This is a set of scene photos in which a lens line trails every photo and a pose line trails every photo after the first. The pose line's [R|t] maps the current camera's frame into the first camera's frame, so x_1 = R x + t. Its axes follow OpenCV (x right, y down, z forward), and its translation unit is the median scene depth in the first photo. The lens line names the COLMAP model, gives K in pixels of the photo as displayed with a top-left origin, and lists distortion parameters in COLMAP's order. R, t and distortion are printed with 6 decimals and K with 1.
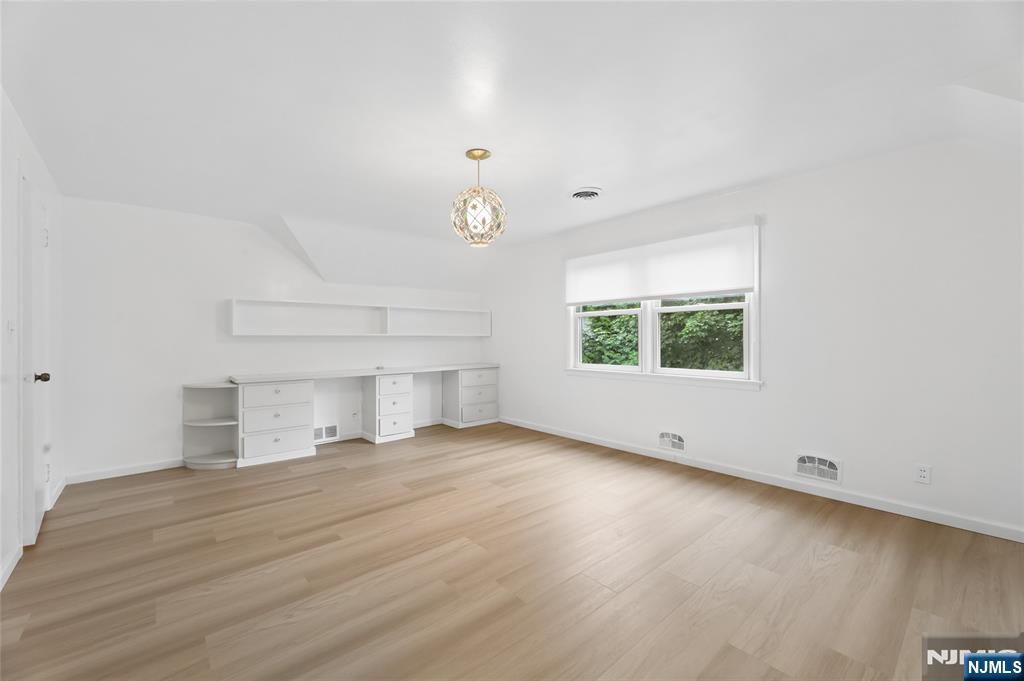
lens RADIAL K [[418.2, 0, 513.5], [0, 418.2, 343.0], [0, 0, 1]] dist [0.000726, -0.001067]
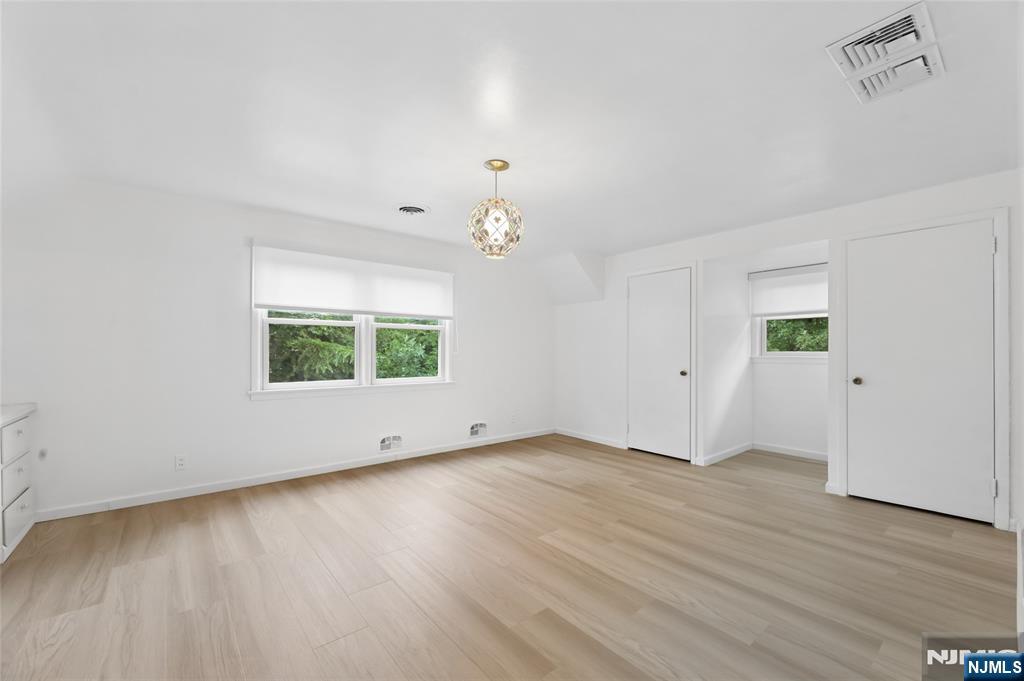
lens RADIAL K [[418.2, 0, 509.7], [0, 418.2, 346.2], [0, 0, 1]] dist [0.000726, -0.001067]
pose [[0.027929, 0.019552, 0.999419, -0.750926], [0.006319, 0.999785, -0.019735, -0.002223], [-0.999590, 0.006866, 0.027799, 0.653172]]
